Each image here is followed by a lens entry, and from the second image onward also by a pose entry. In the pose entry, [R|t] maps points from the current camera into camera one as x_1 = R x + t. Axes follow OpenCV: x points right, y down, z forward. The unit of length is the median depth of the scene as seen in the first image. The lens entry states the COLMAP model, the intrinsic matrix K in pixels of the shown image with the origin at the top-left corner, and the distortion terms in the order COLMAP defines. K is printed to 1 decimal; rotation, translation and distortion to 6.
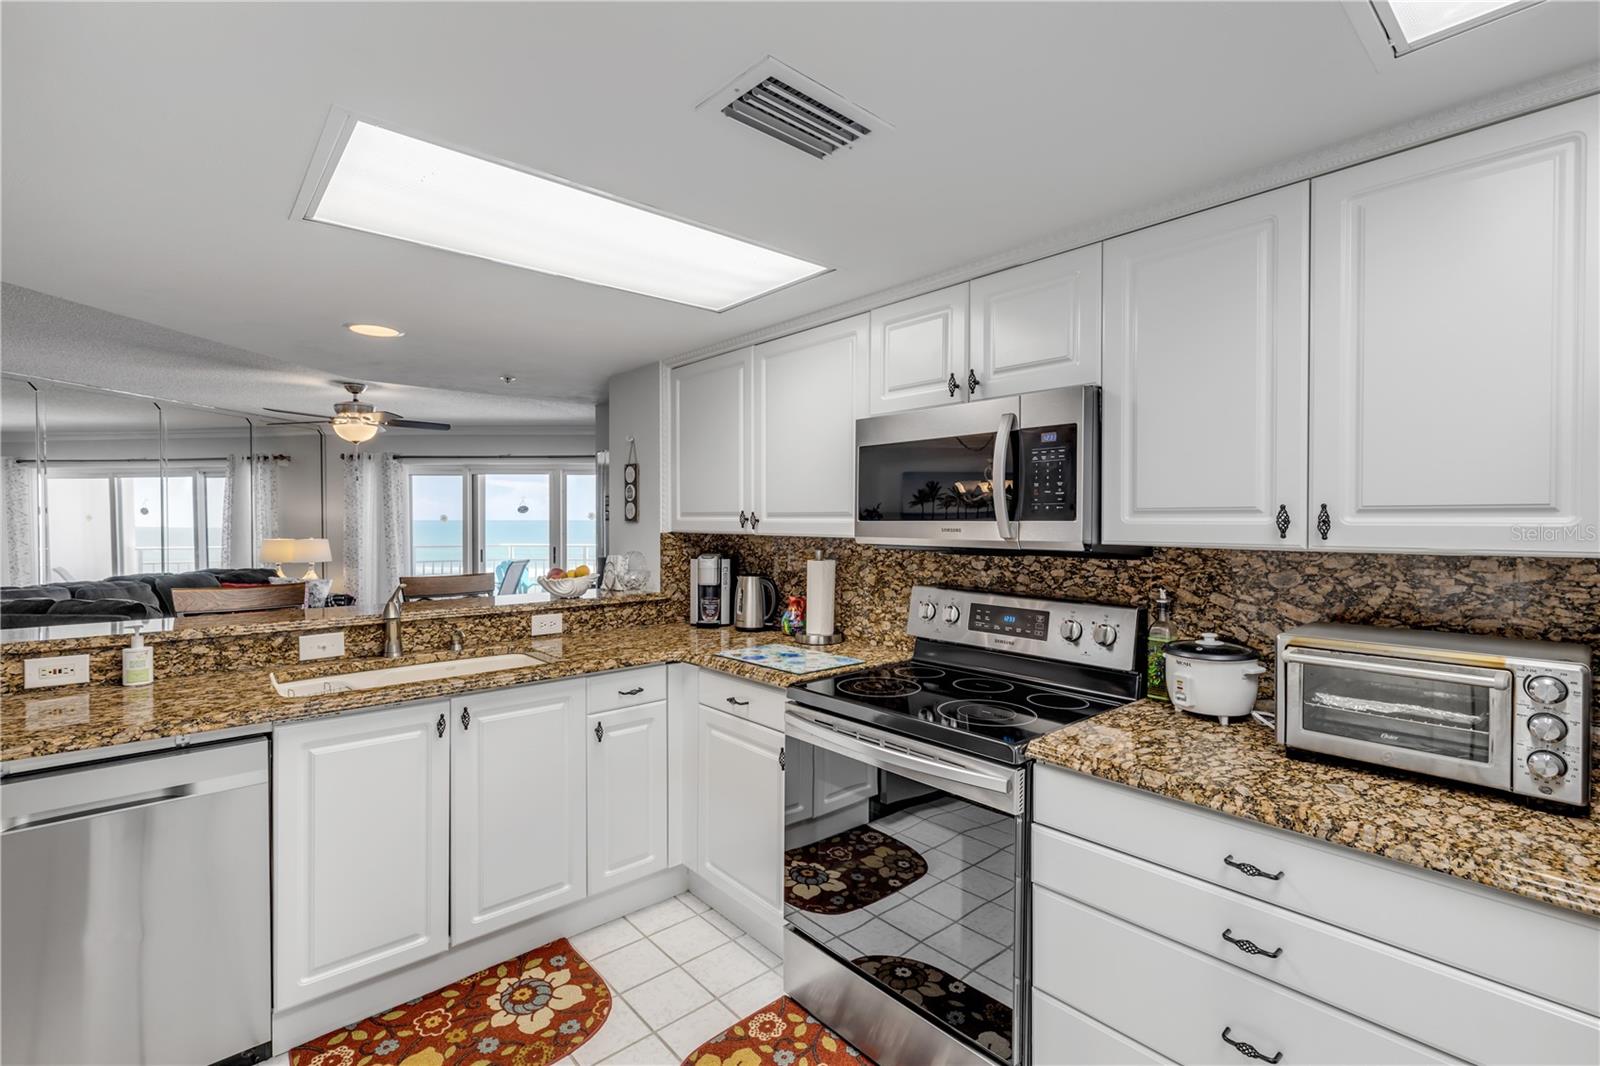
lens RADIAL K [[727.9, 0, 803.6], [0, 727.9, 530.5], [0, 0, 1]] dist [0.004025, -0.000523]
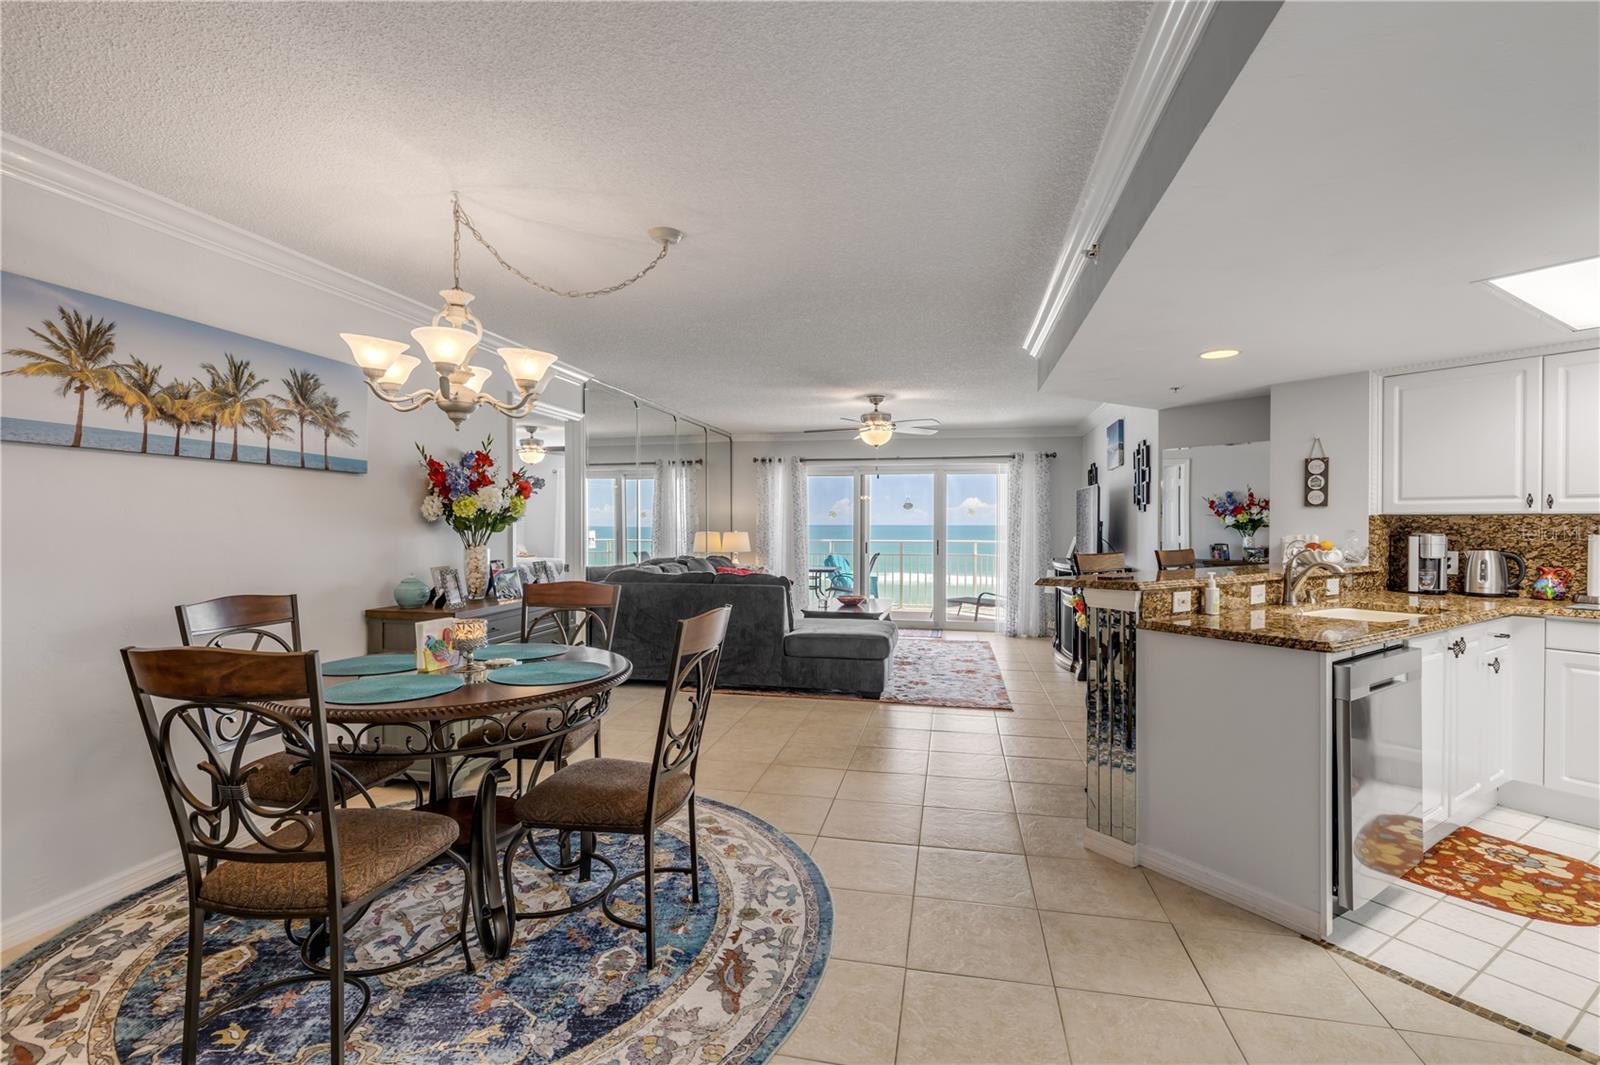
lens RADIAL K [[736.5, 0, 800.0], [0, 736.5, 532.5], [0, 0, 1]] dist [0.004134, 0.000378]
pose [[0.990822, 0.002603, -0.135145, -1.098908], [-0.003183, 0.999987, -0.004075, 0.045507], [0.135132, 0.004468, 0.990817, -0.371650]]
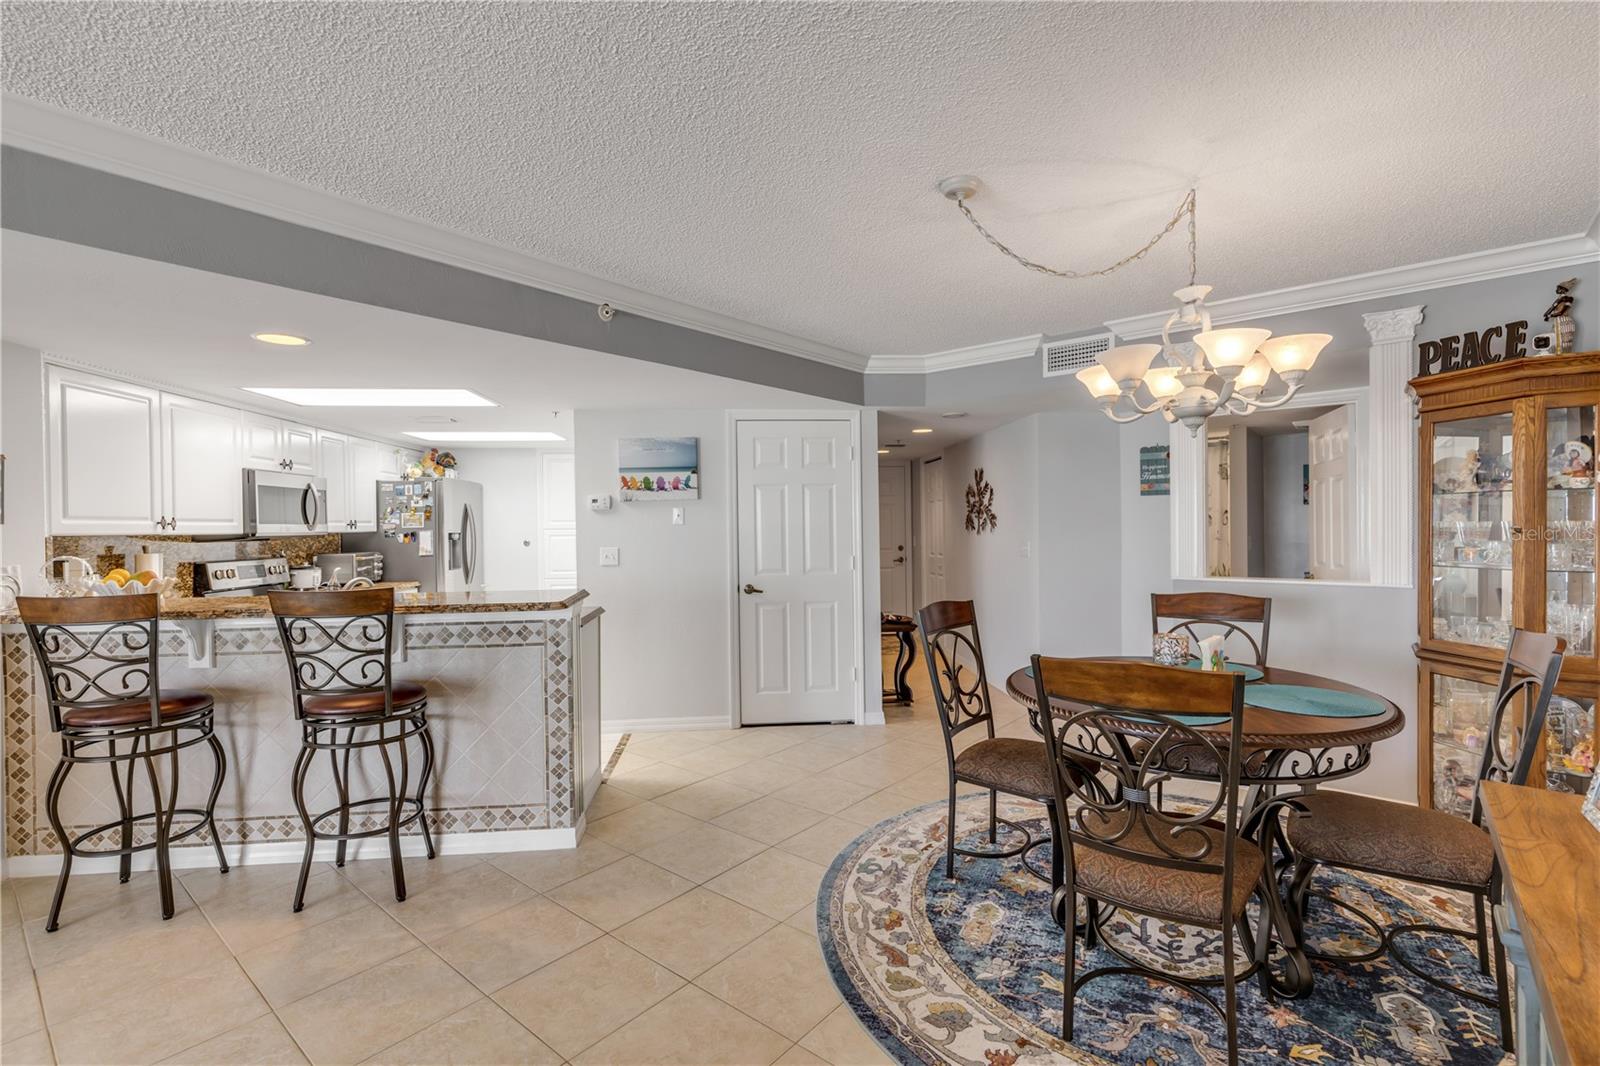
lens RADIAL K [[719.1, 0, 801.1], [0, 719.1, 529.5], [0, 0, 1]] dist [0.005310, -0.000549]
pose [[-0.811461, 0.007332, 0.584361, -1.733369], [0.022525, 0.999571, 0.018737, -0.001432], [-0.583973, 0.028367, -0.811277, 1.360272]]
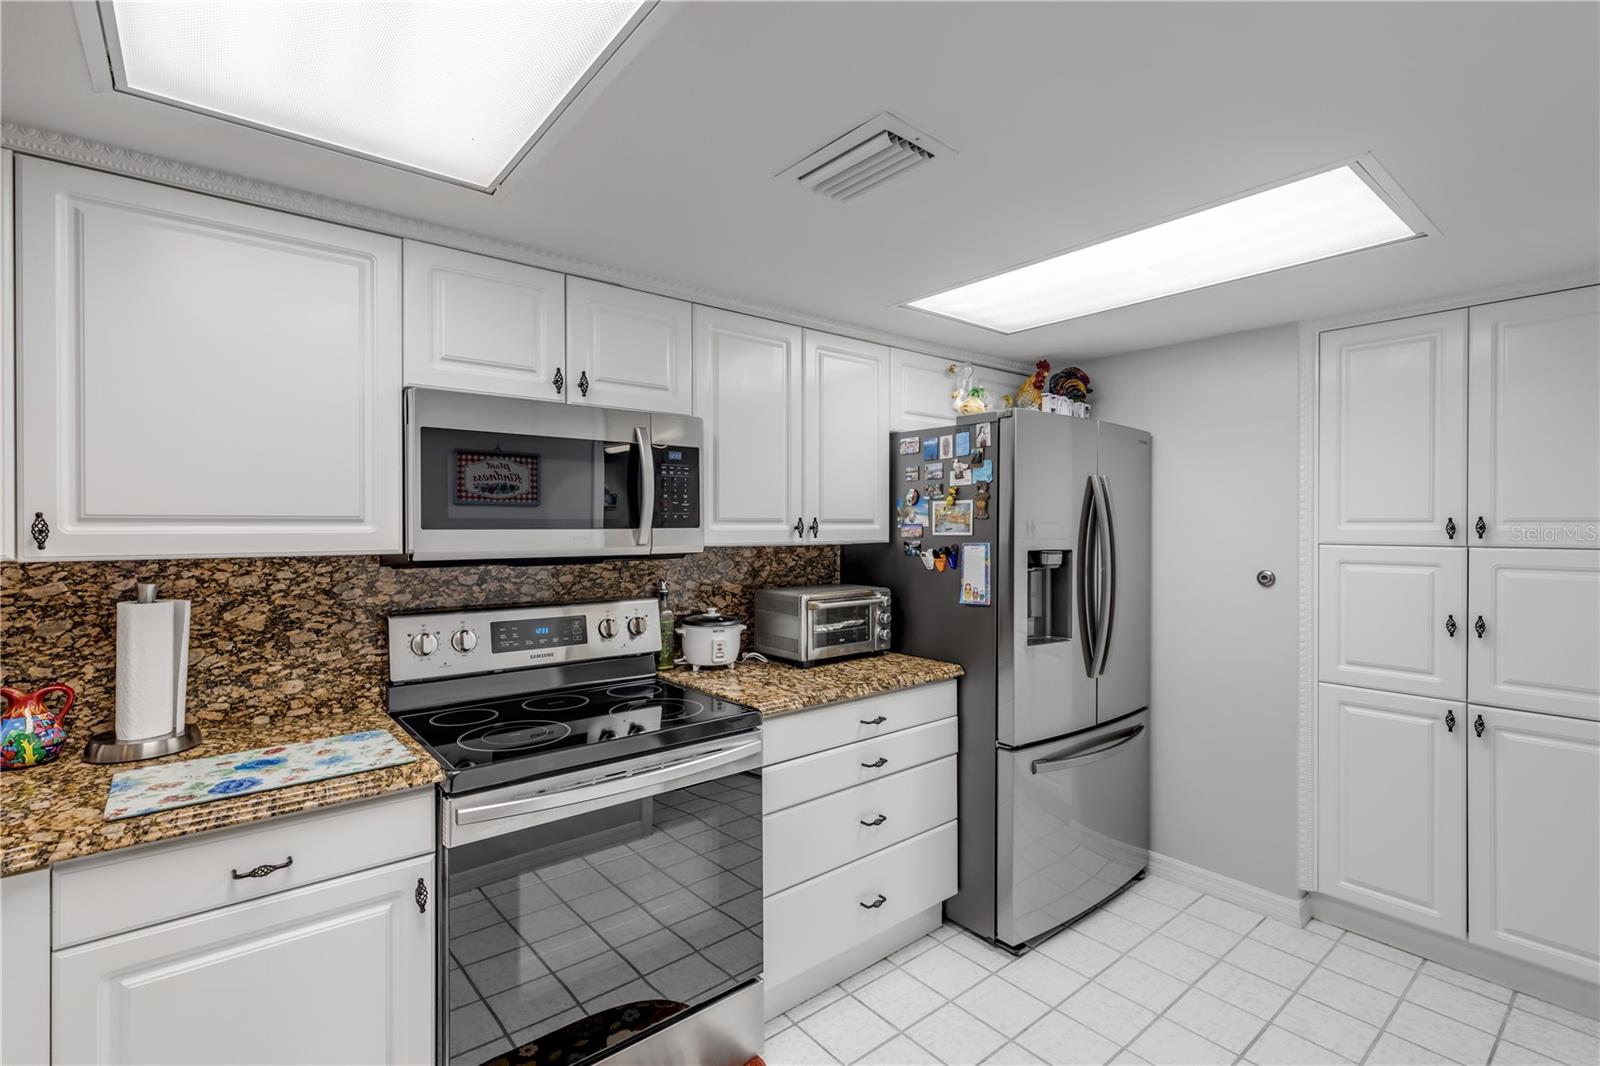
lens RADIAL K [[710.3, 0, 794.6], [0, 710.3, 529.8], [0, 0, 1]] dist [0.006234, -0.000702]
pose [[0.049807, -0.005441, 0.998744, -0.484500], [0.017571, 0.999835, 0.004570, -0.007386], [-0.998604, 0.017321, 0.049894, 0.474444]]
